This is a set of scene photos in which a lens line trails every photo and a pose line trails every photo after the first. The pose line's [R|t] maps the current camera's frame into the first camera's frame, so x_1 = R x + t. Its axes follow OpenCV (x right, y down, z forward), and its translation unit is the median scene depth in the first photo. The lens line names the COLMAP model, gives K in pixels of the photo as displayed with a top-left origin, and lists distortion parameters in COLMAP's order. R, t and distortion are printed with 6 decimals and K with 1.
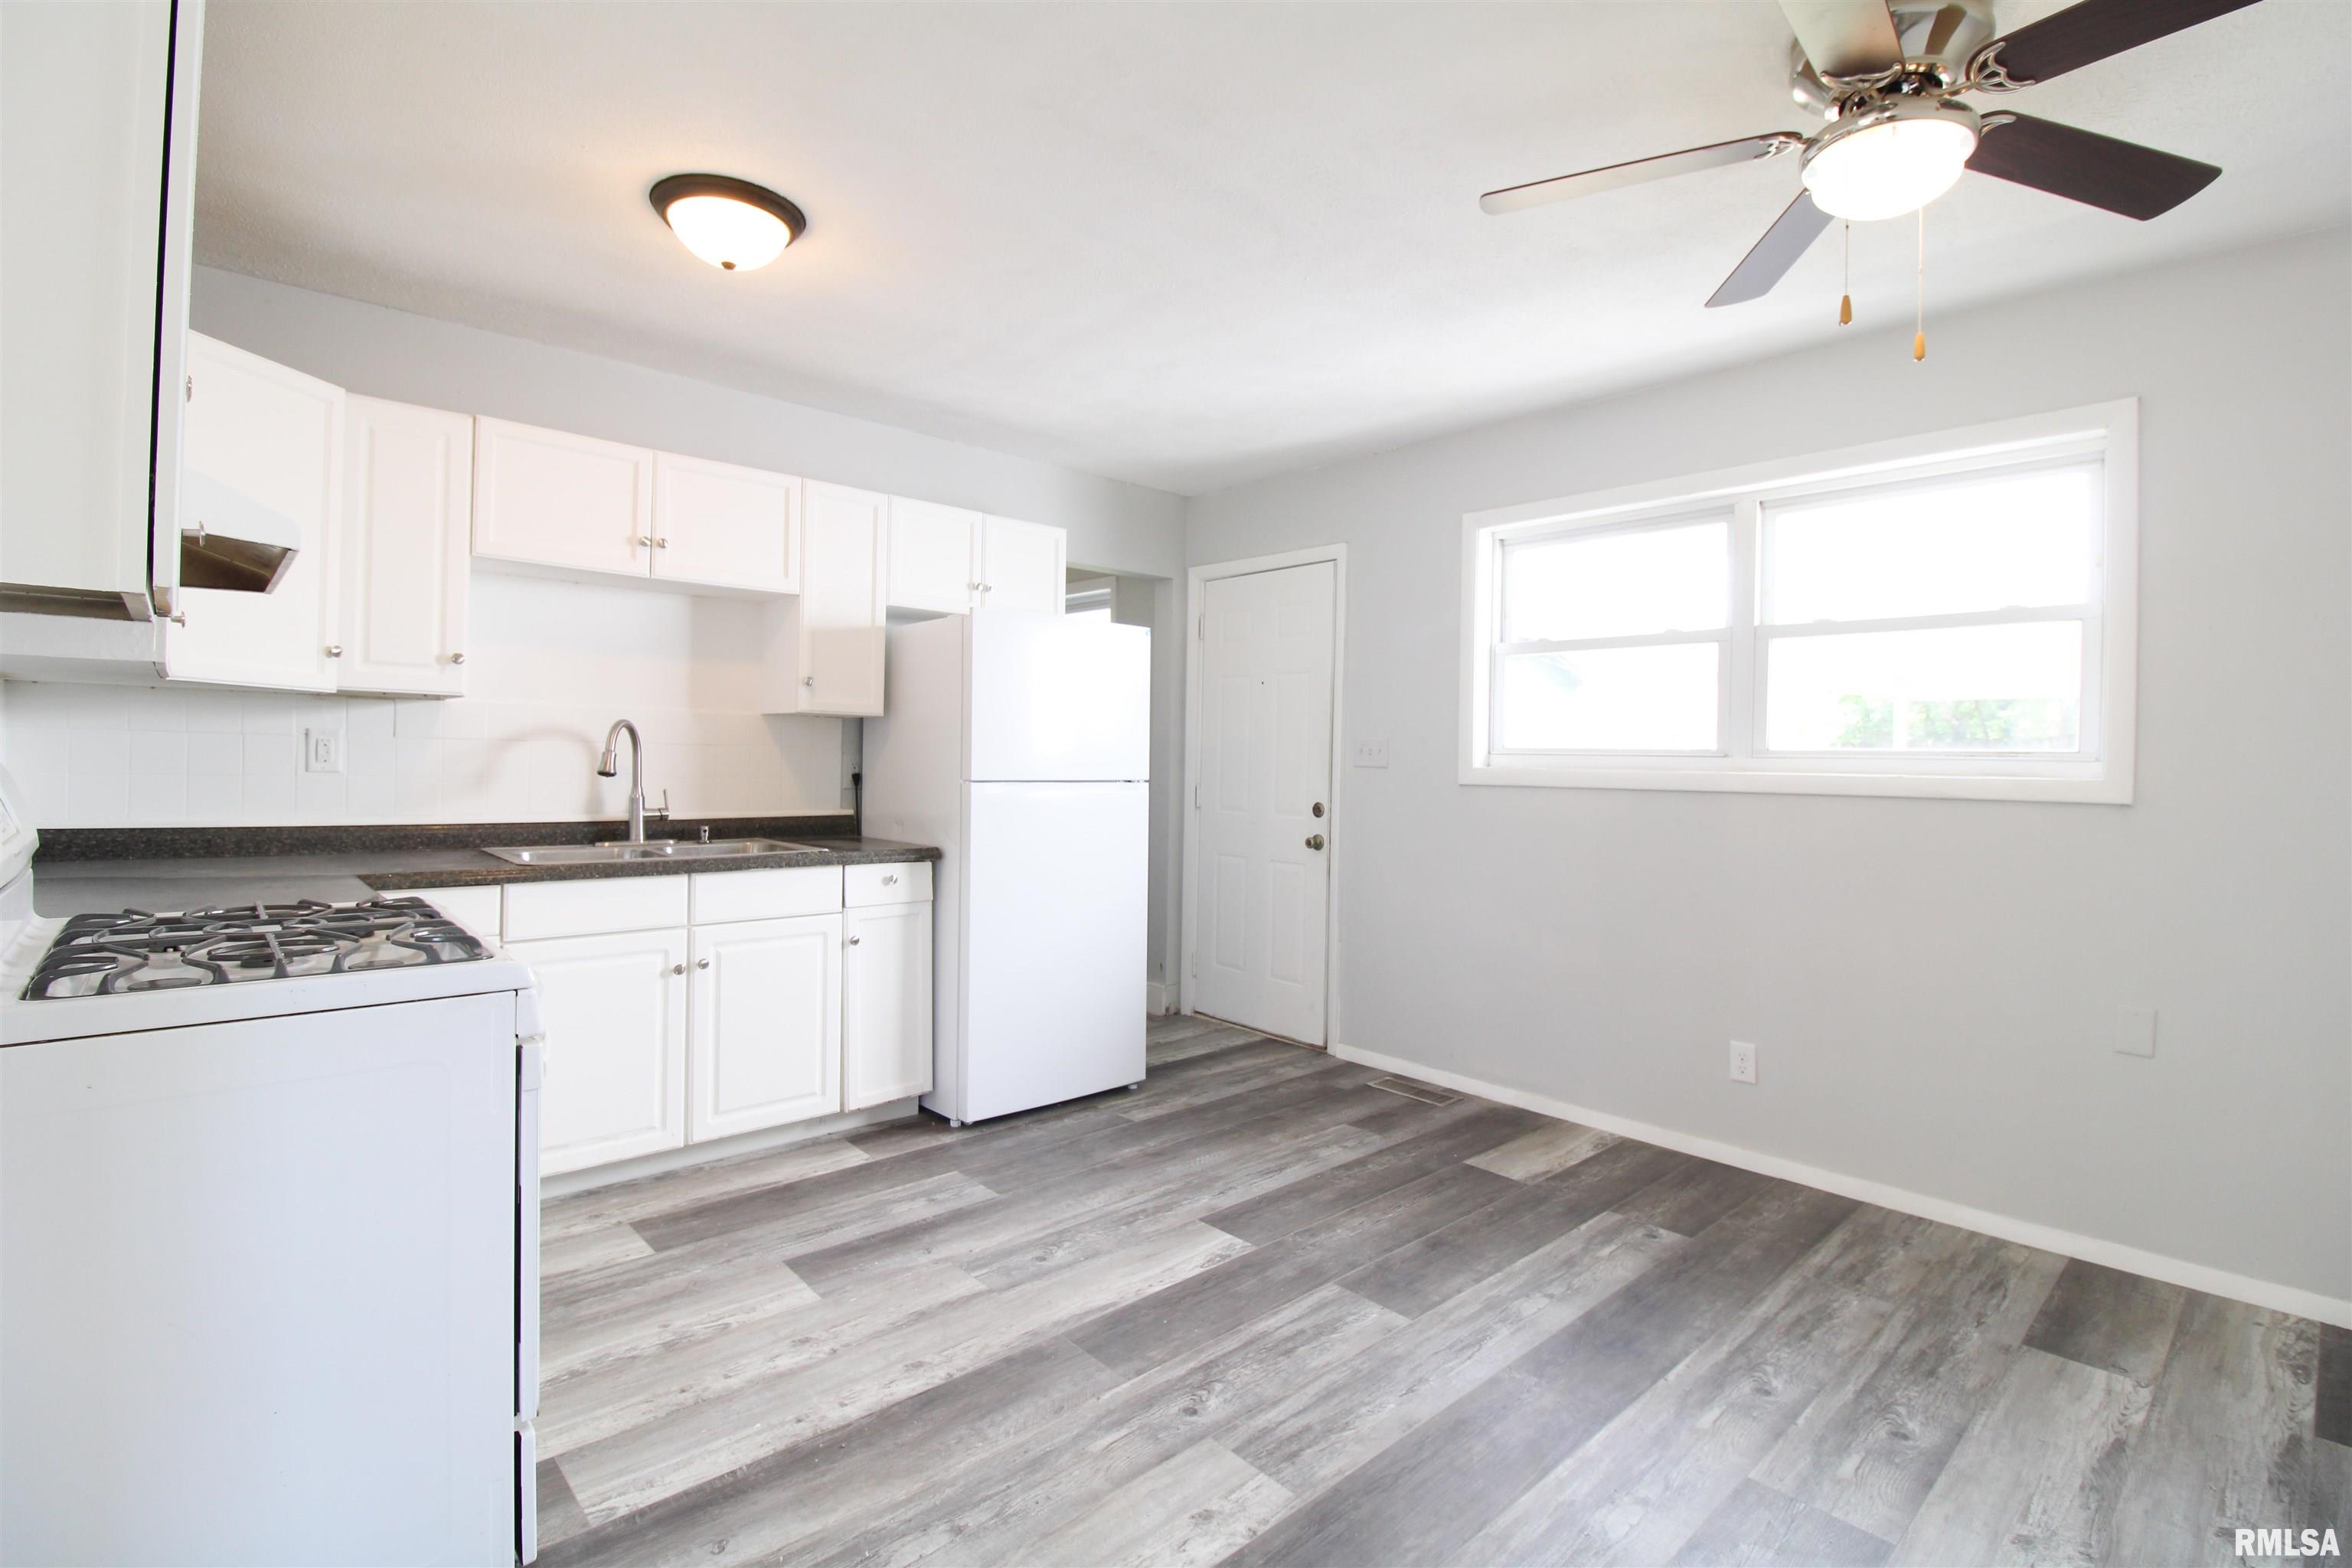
lens RADIAL K [[1085.2, 0, 1192.4], [0, 1085.2, 768.4], [0, 0, 1]] dist [0.004530, -0.018455]
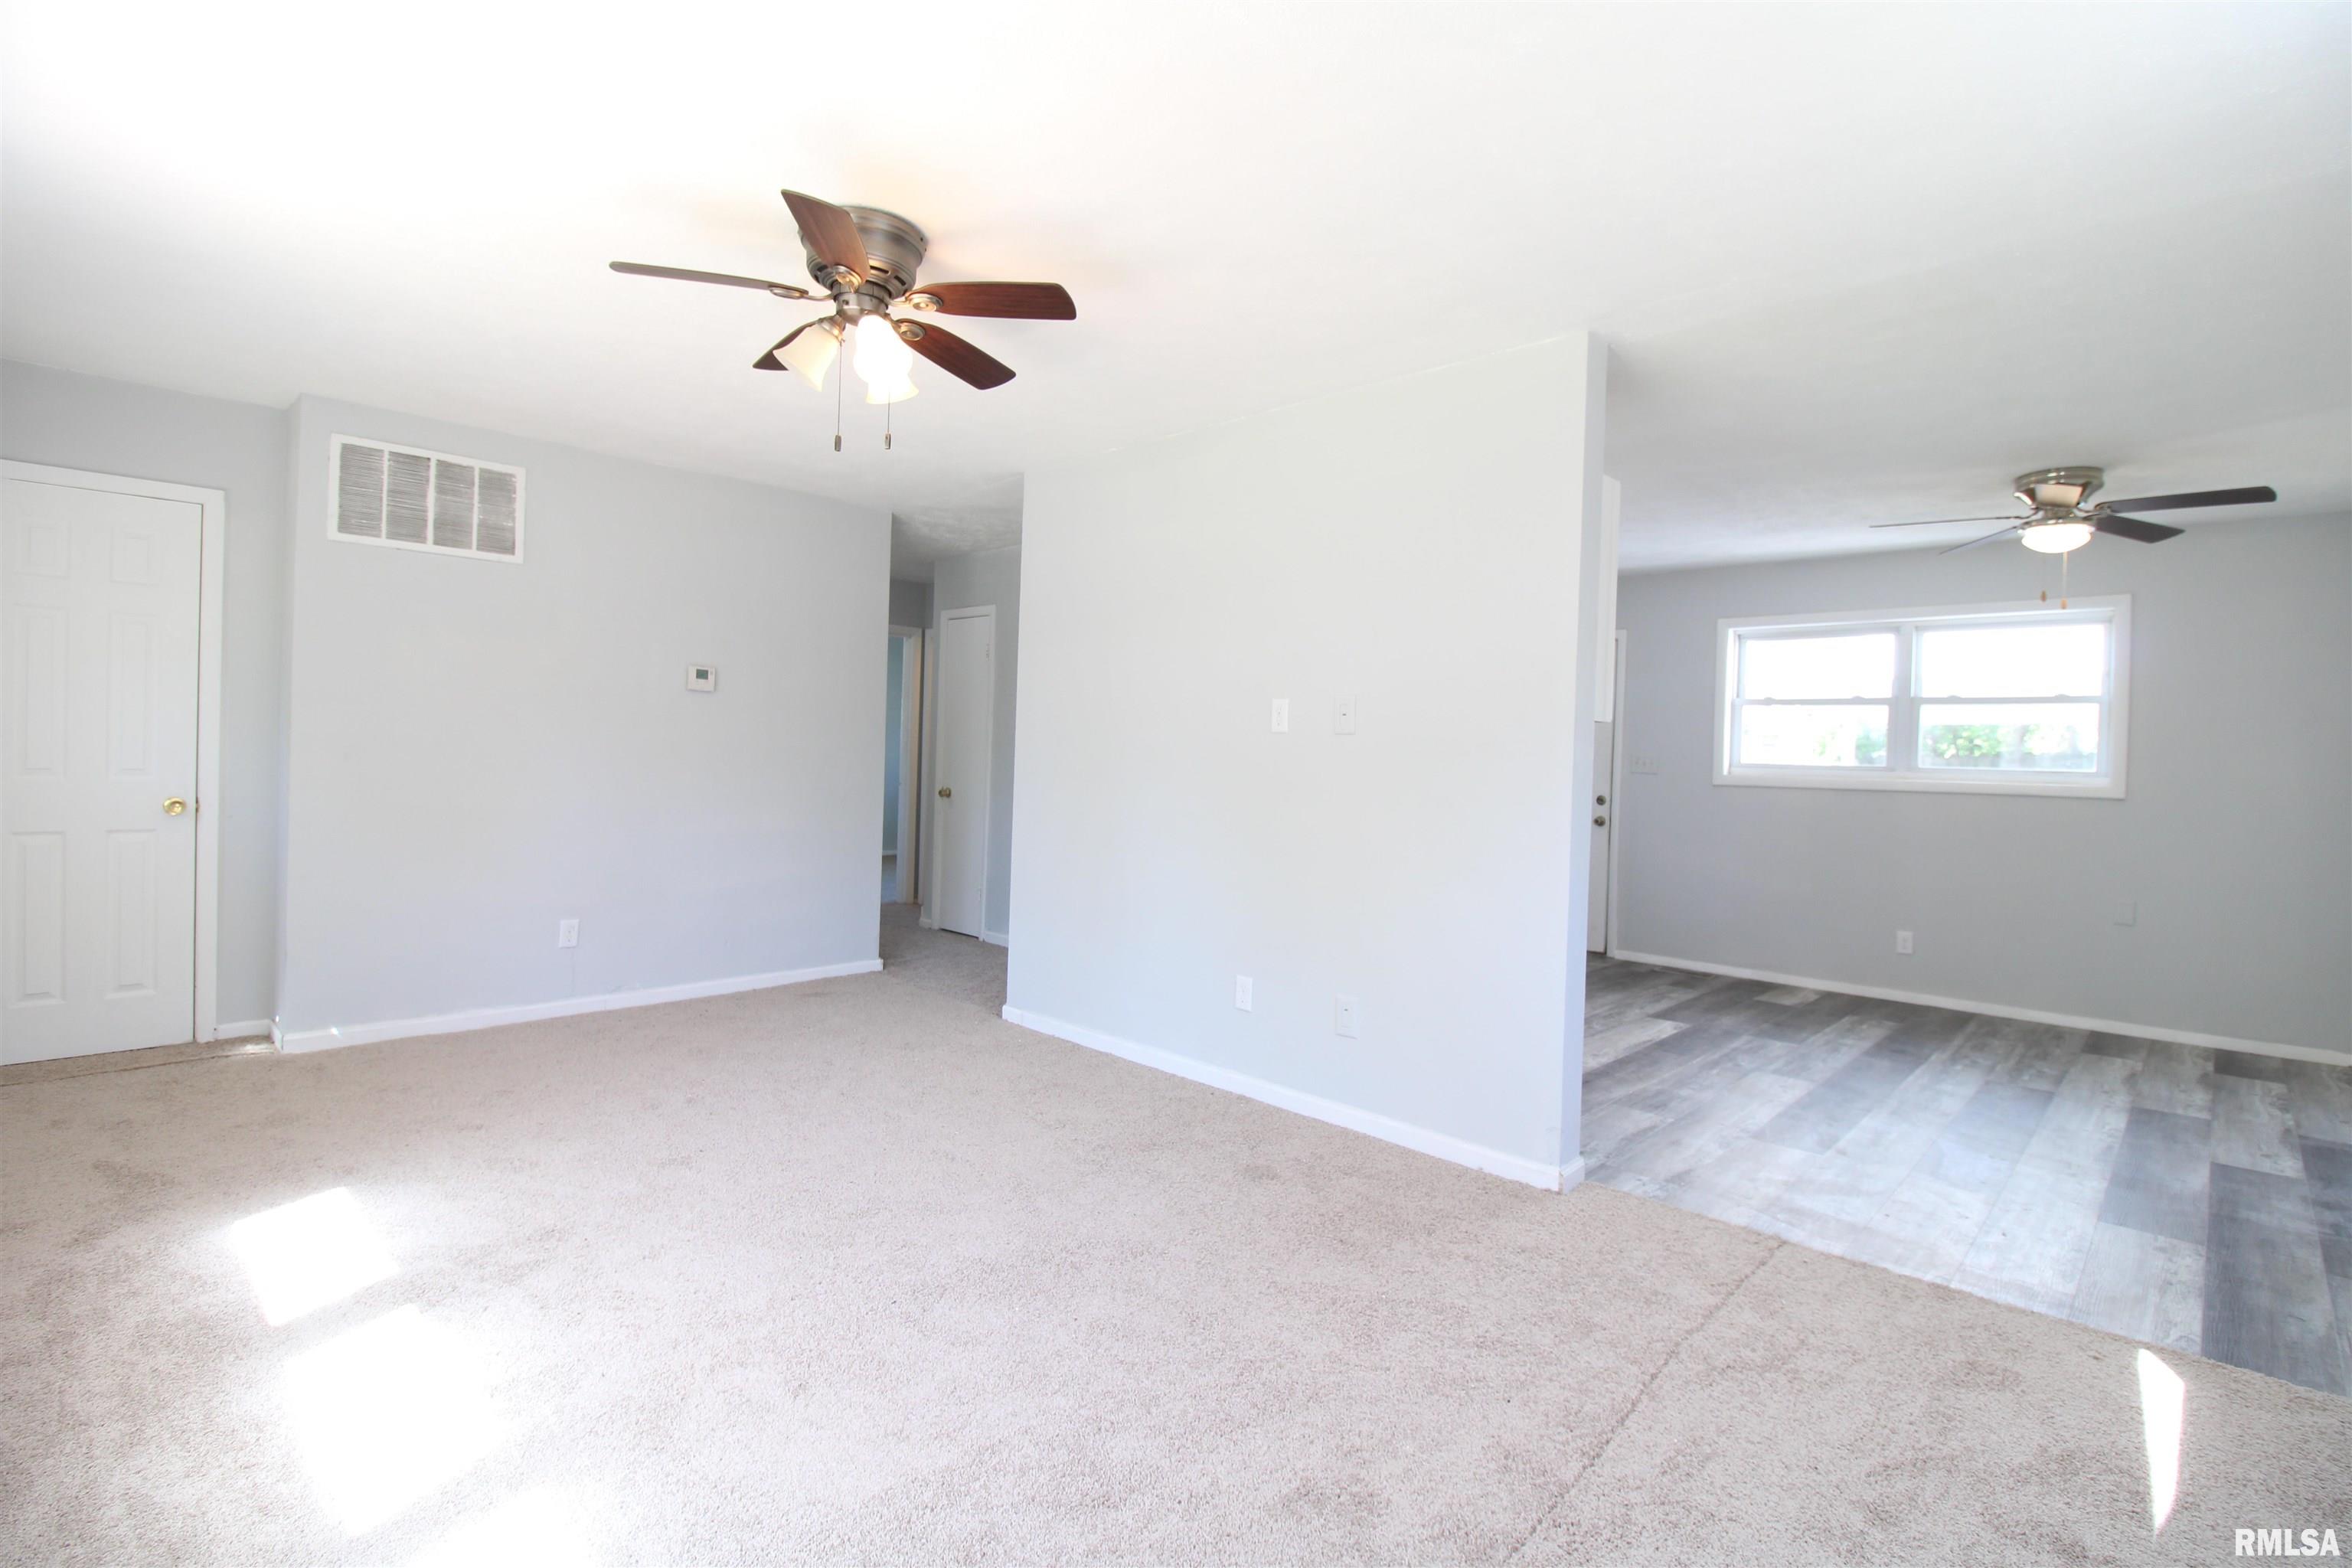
lens RADIAL K [[1085.2, 0, 1192.4], [0, 1085.2, 768.4], [0, 0, 1]] dist [0.004530, -0.018455]
pose [[0.997950, 0.014120, 0.062420, -0.854624], [-0.014142, 0.999900, -0.000083, 0.001621], [-0.062415, -0.000800, 0.998050, -0.773519]]
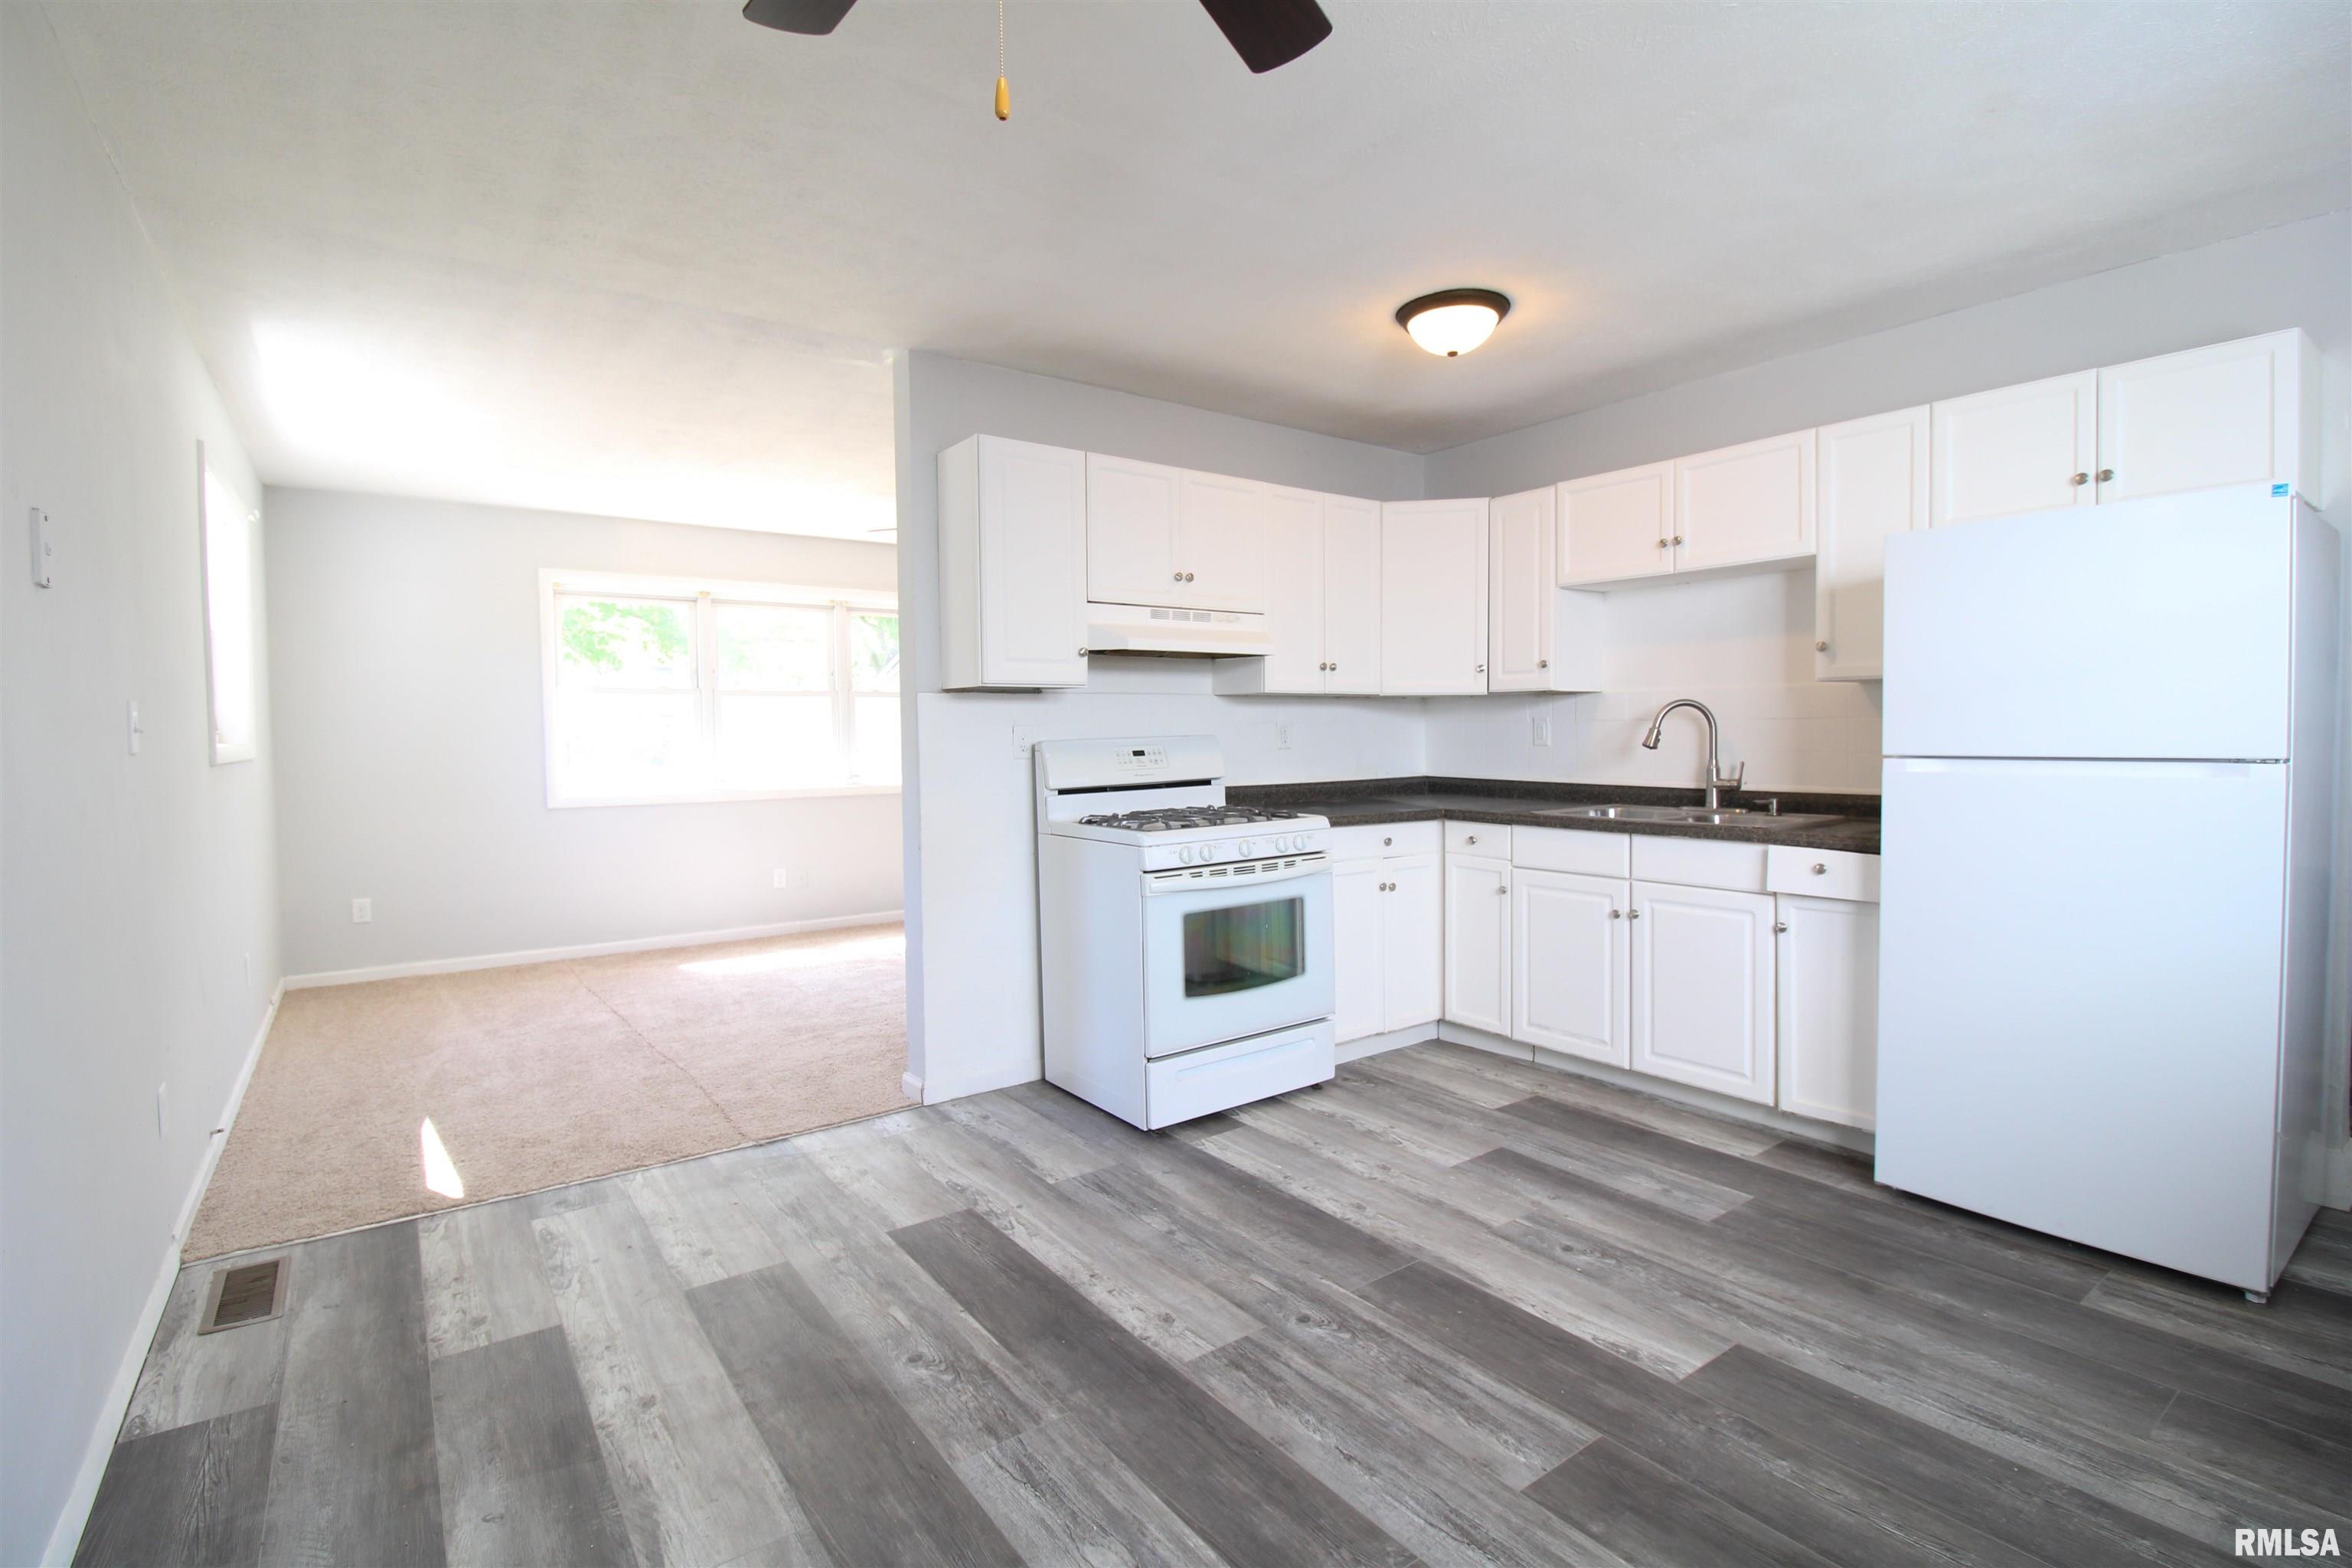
lens RADIAL K [[1085.2, 0, 1192.4], [0, 1085.2, 768.4], [0, 0, 1]] dist [0.004530, -0.018455]
pose [[-0.106154, 0.015978, -0.994221, 0.745597], [-0.002128, 0.999865, 0.016296, 0.011116], [0.994347, 0.003845, -0.106106, 0.681932]]
